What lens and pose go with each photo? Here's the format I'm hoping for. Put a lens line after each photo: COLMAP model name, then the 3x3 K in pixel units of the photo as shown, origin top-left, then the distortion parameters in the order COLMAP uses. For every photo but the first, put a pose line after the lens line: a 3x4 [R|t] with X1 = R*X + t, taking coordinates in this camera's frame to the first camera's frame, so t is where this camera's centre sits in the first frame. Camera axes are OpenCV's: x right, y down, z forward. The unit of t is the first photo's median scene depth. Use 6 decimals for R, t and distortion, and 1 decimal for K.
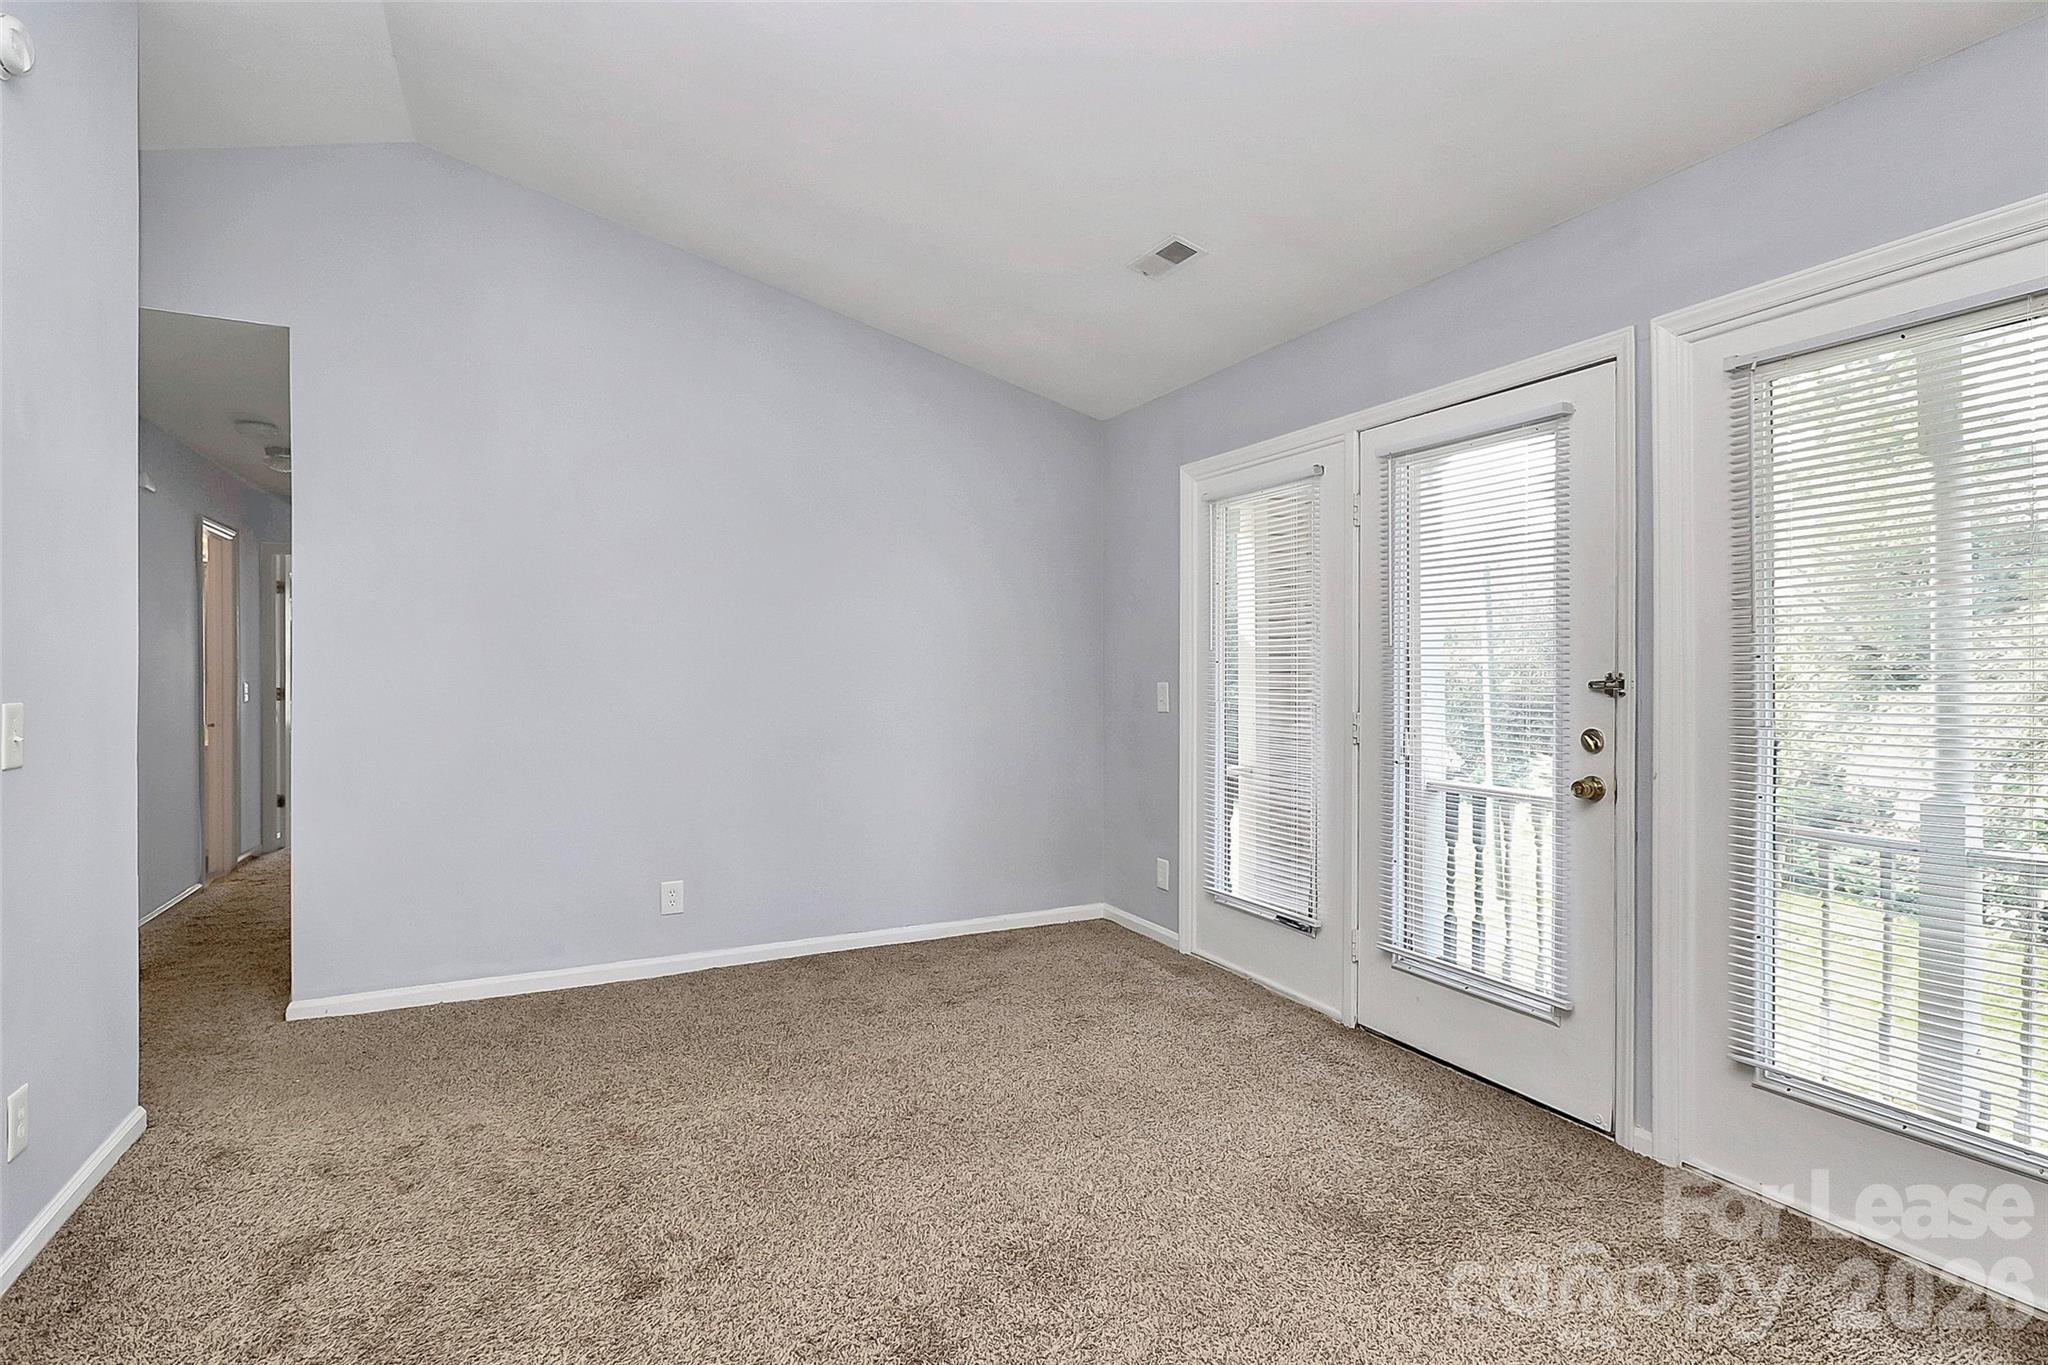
lens RADIAL K [[1032.6, 0, 1024.0], [0, 1032.6, 682.5], [0, 0, 1]] dist [0.002803, -0.000645]
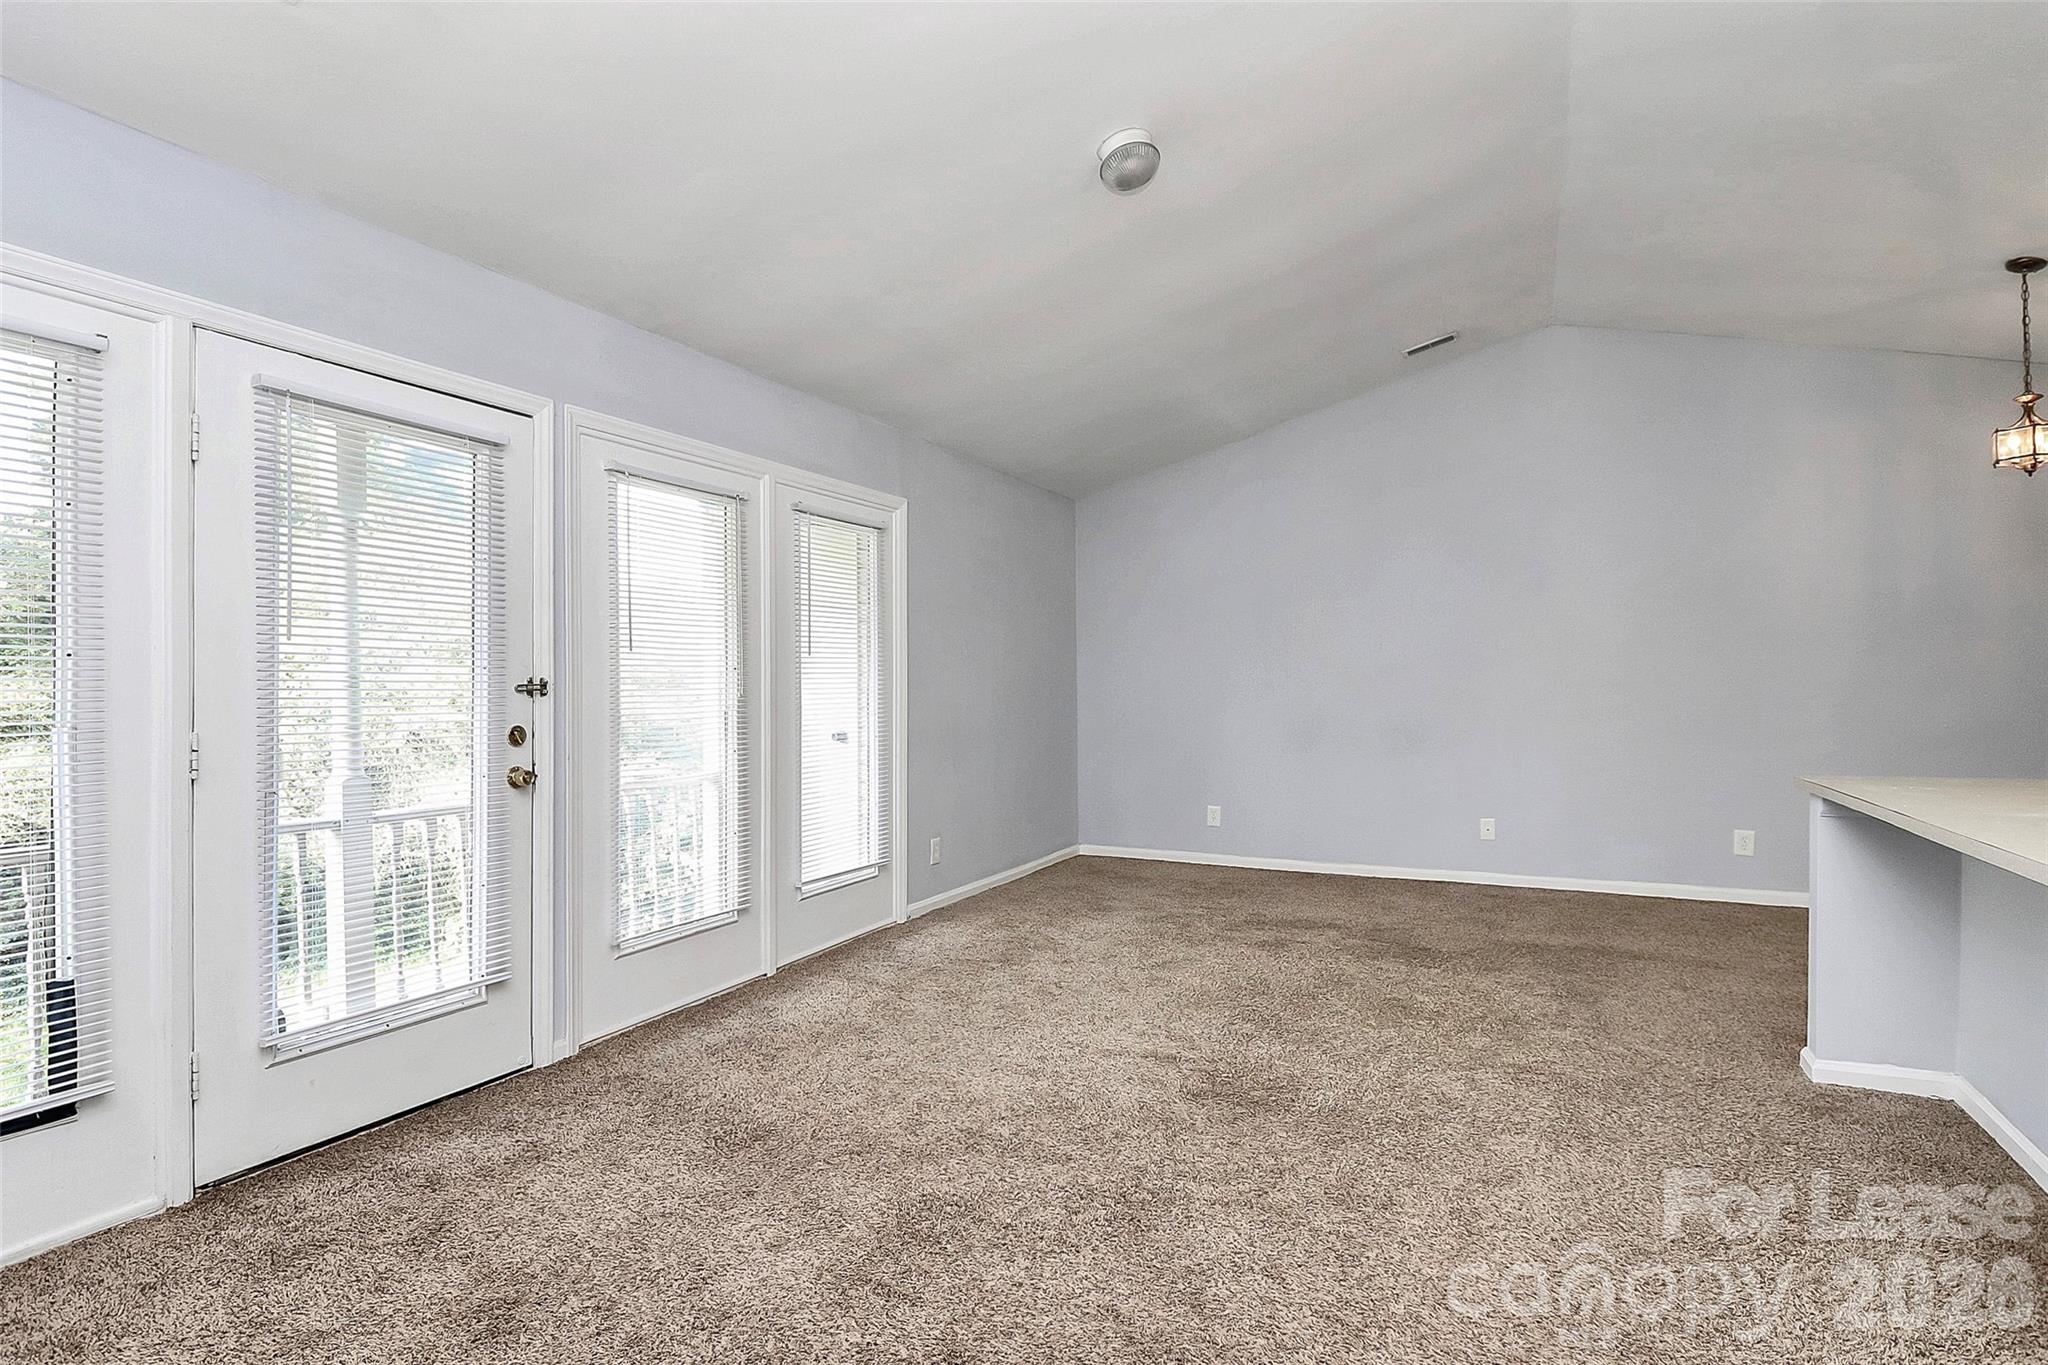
lens RADIAL K [[1032.6, 0, 1024.0], [0, 1032.6, 682.5], [0, 0, 1]] dist [0.002803, -0.000645]
pose [[-0.635524, -0.003775, 0.772072, -0.688417], [0.006591, 0.999925, 0.010314, -0.011368], [-0.772053, 0.011644, -0.635451, 1.263302]]
